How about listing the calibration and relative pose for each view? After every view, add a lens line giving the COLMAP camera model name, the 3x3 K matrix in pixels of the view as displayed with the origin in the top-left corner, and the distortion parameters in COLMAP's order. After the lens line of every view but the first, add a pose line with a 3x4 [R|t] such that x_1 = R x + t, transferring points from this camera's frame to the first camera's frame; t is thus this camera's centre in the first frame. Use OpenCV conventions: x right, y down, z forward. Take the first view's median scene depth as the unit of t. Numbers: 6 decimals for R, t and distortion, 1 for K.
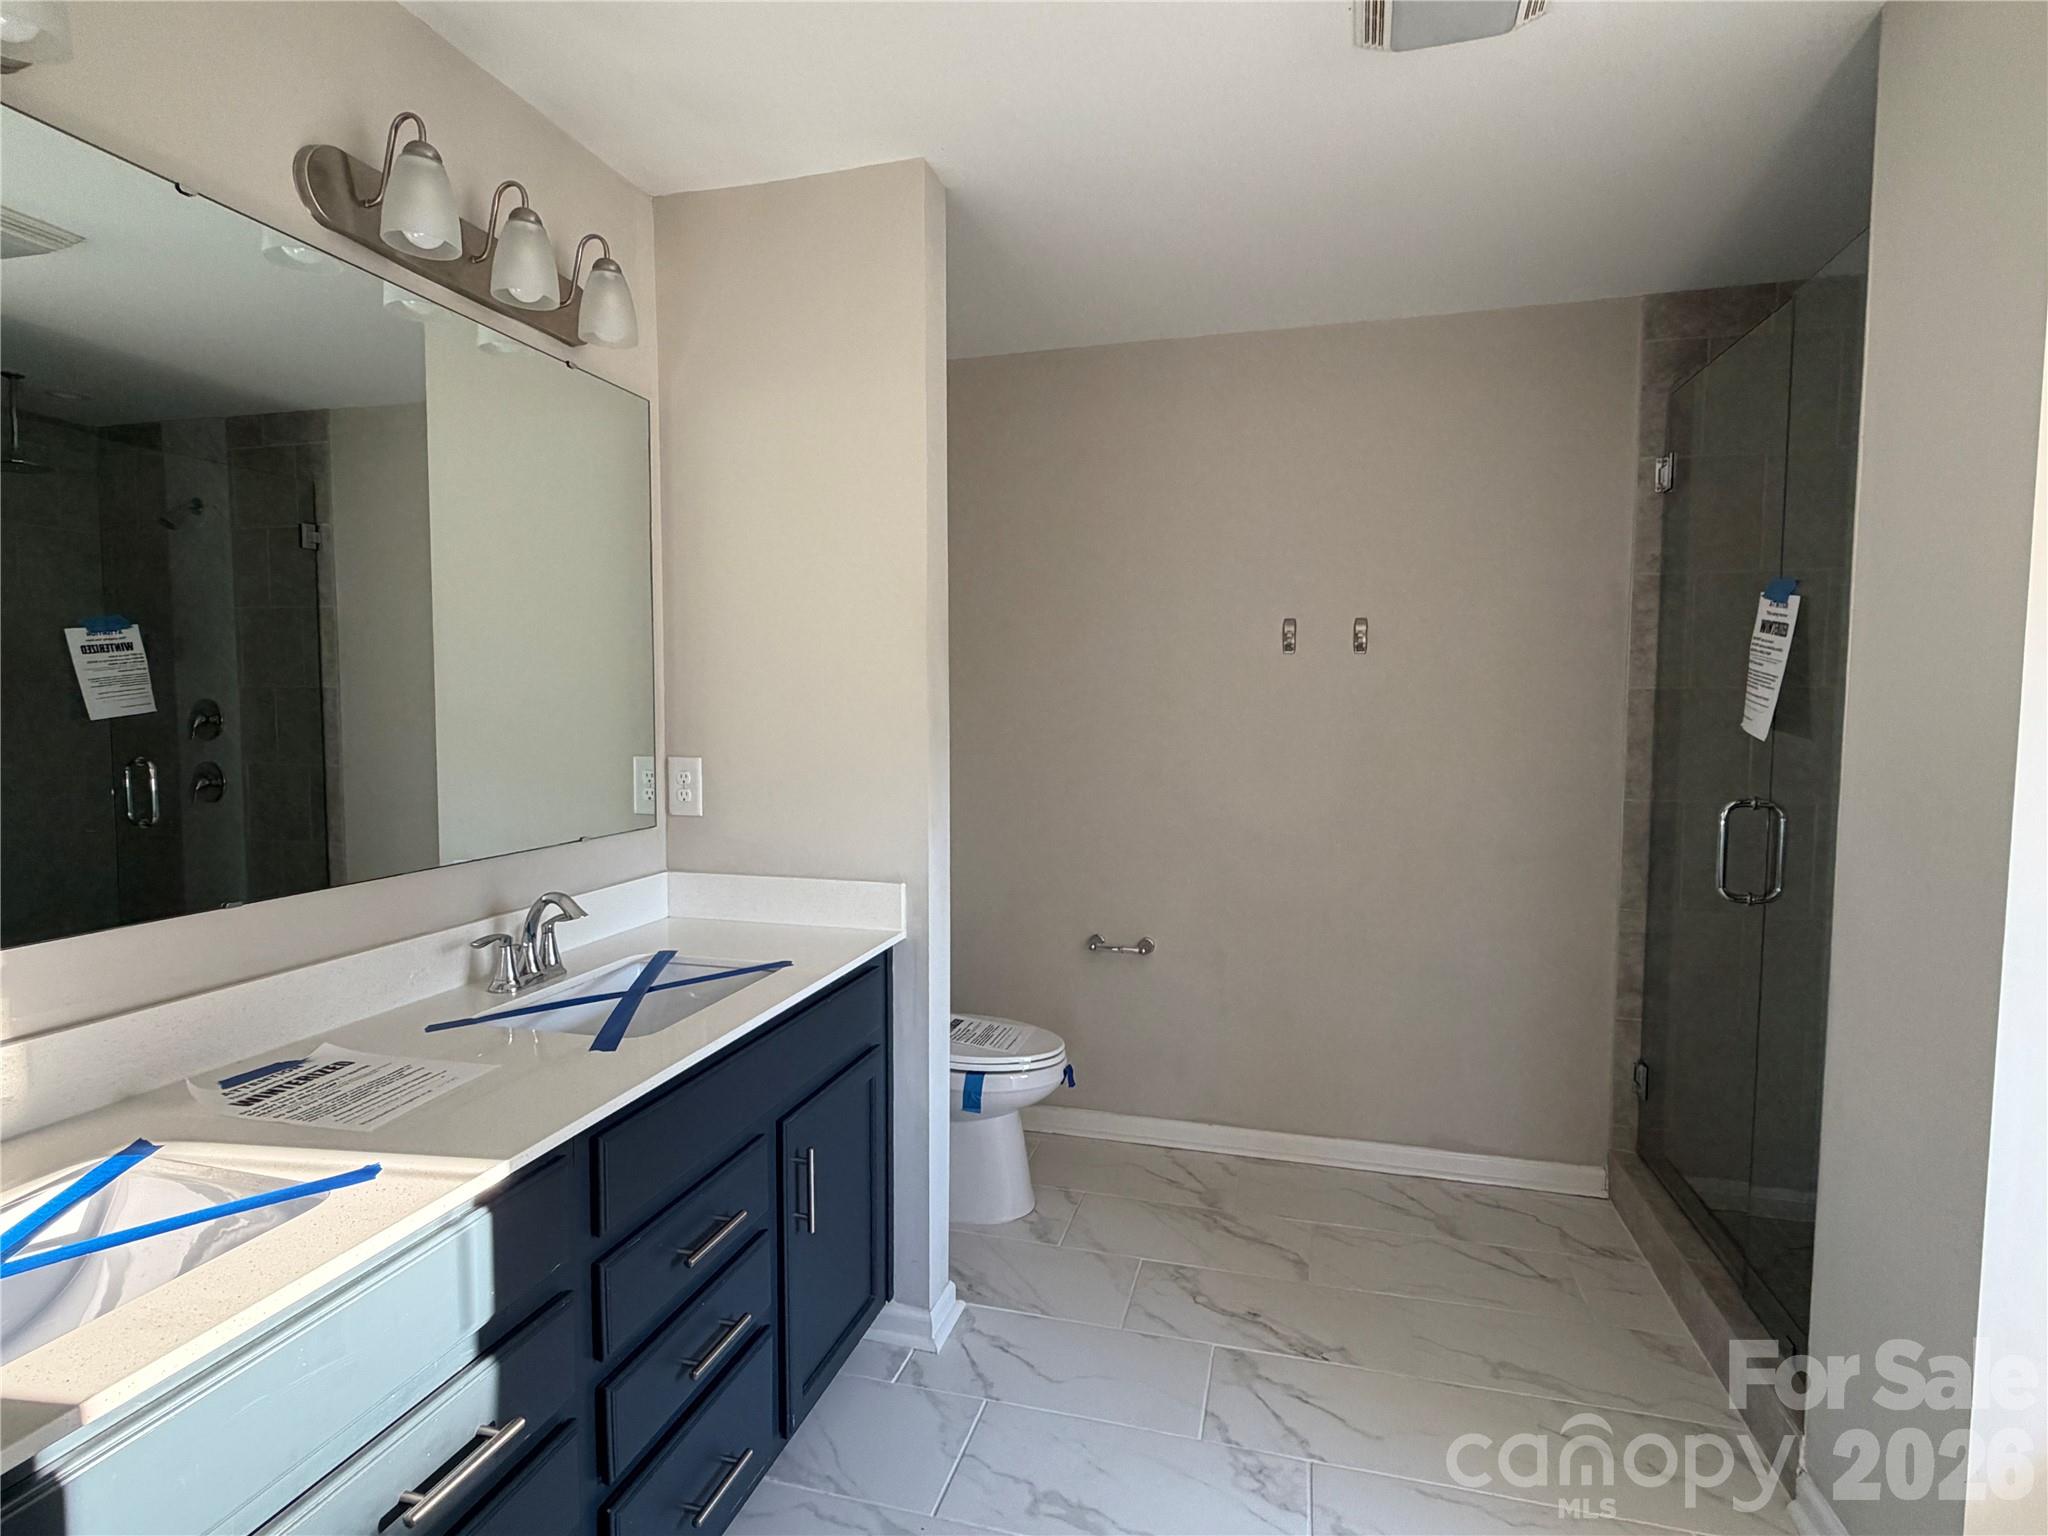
lens RADIAL K [[1024.3, 0, 1027.6], [0, 1024.3, 768.9], [0, 0, 1]] dist [-0.002945, -0.000543]
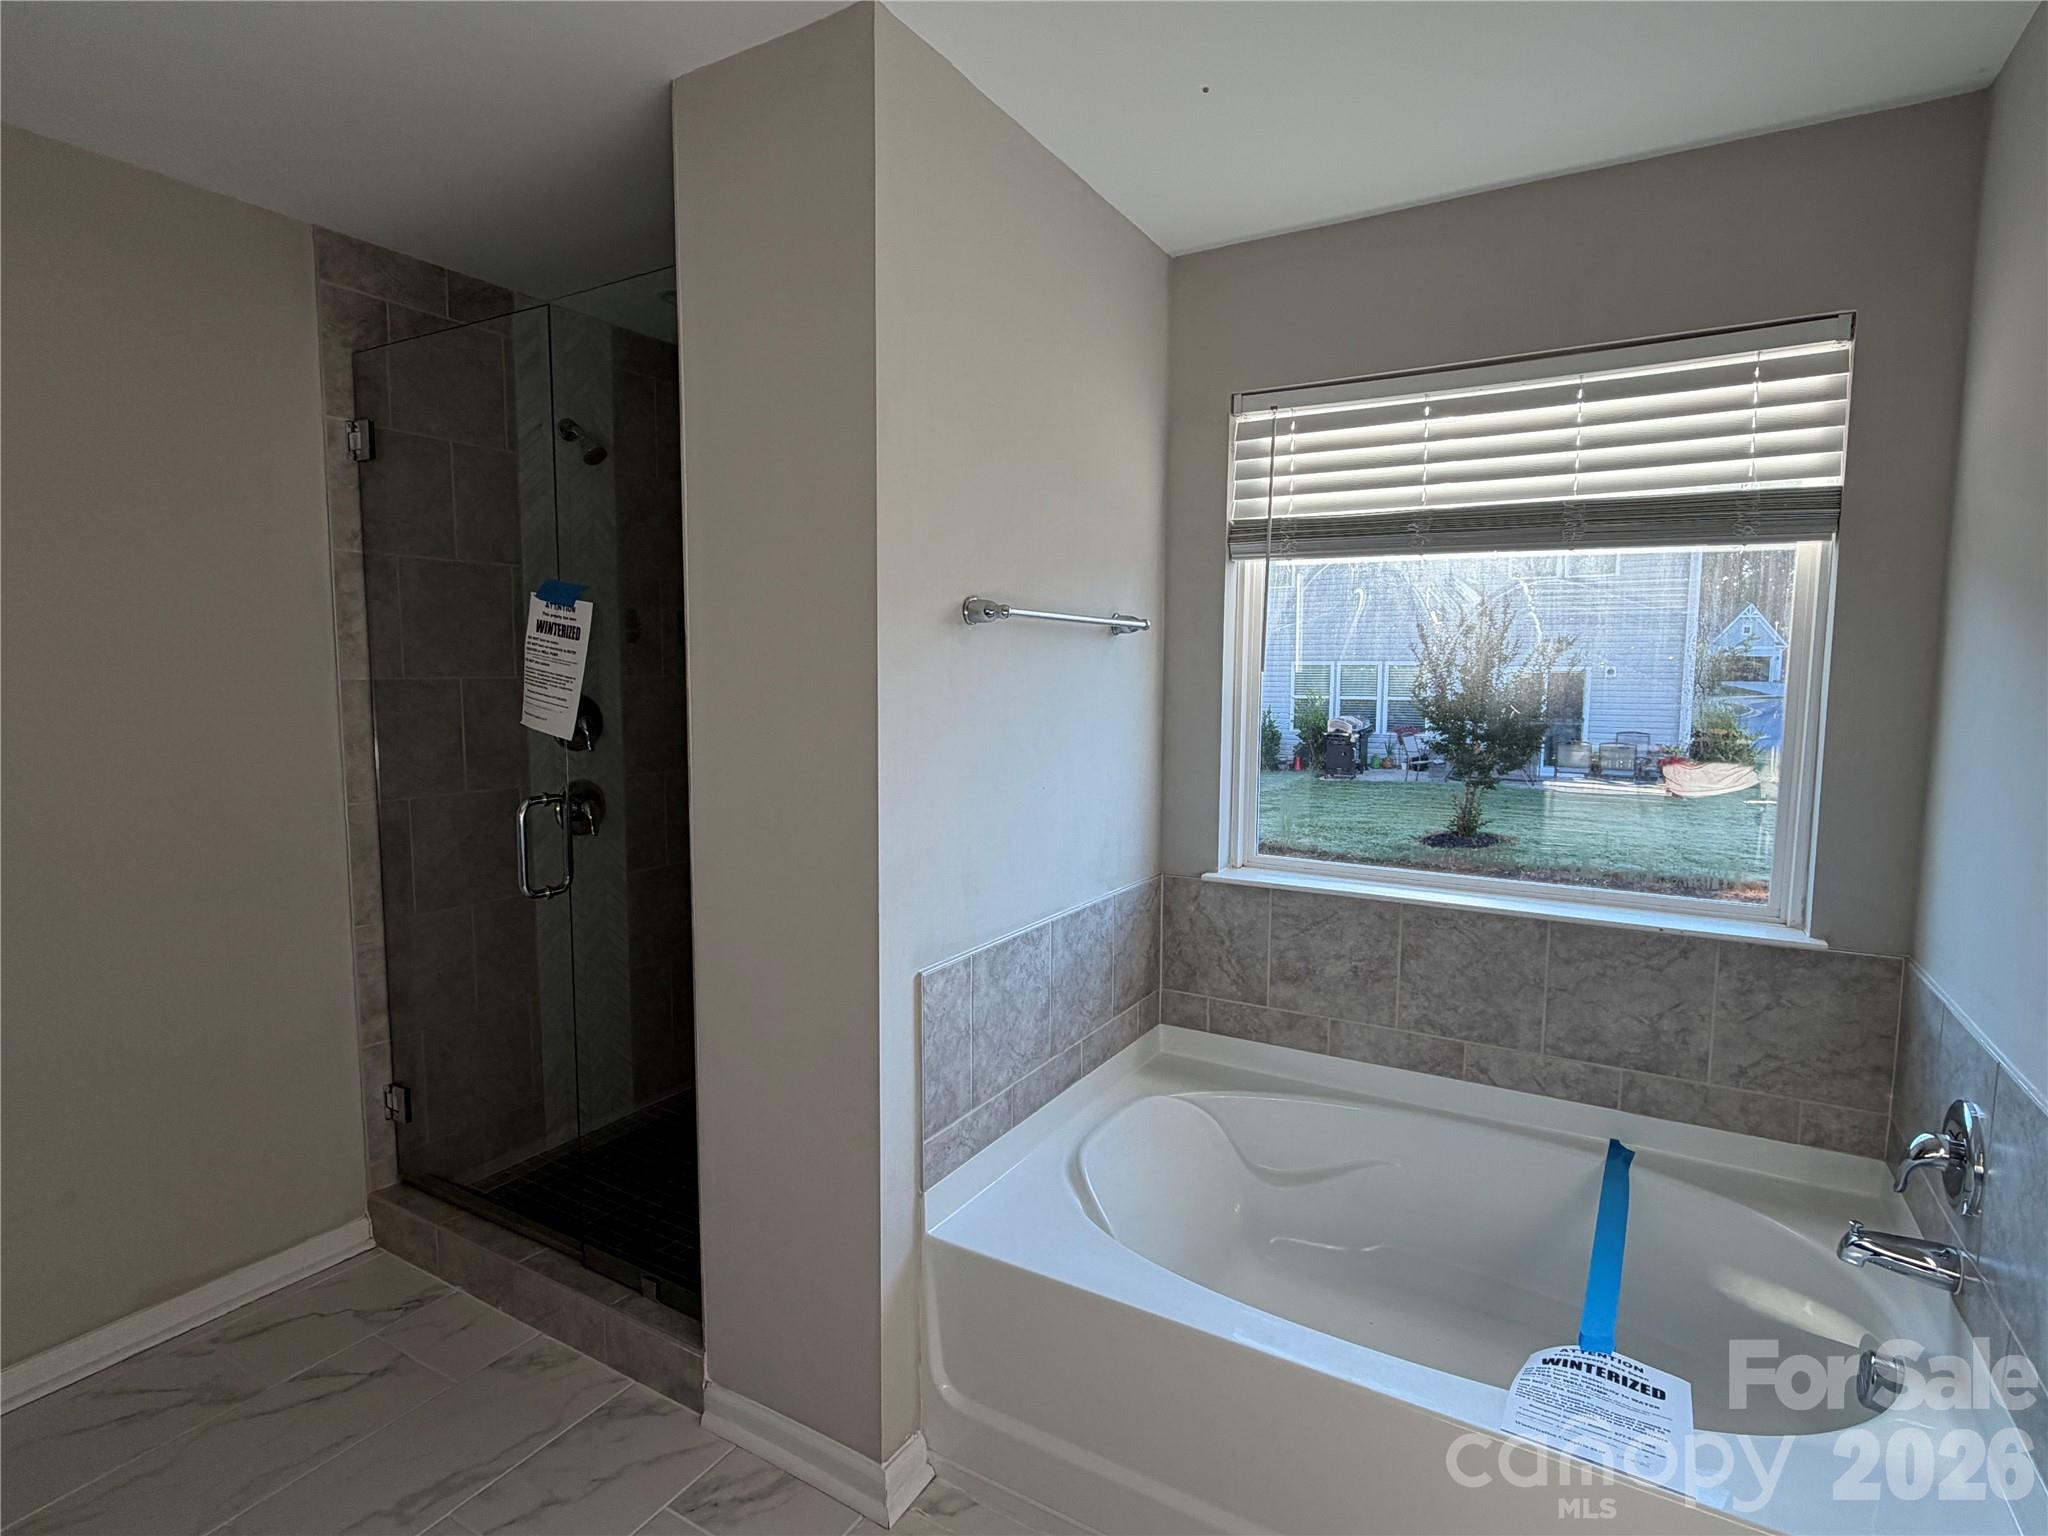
lens RADIAL K [[1024.3, 0, 1026.4], [0, 1024.3, 767.8], [0, 0, 1]] dist [-0.002945, -0.000543]
pose [[0.270034, -0.091088, 0.958532, -0.106044], [0.055411, 0.995335, 0.078975, -0.039933], [-0.961255, 0.031787, 0.273822, 0.195736]]
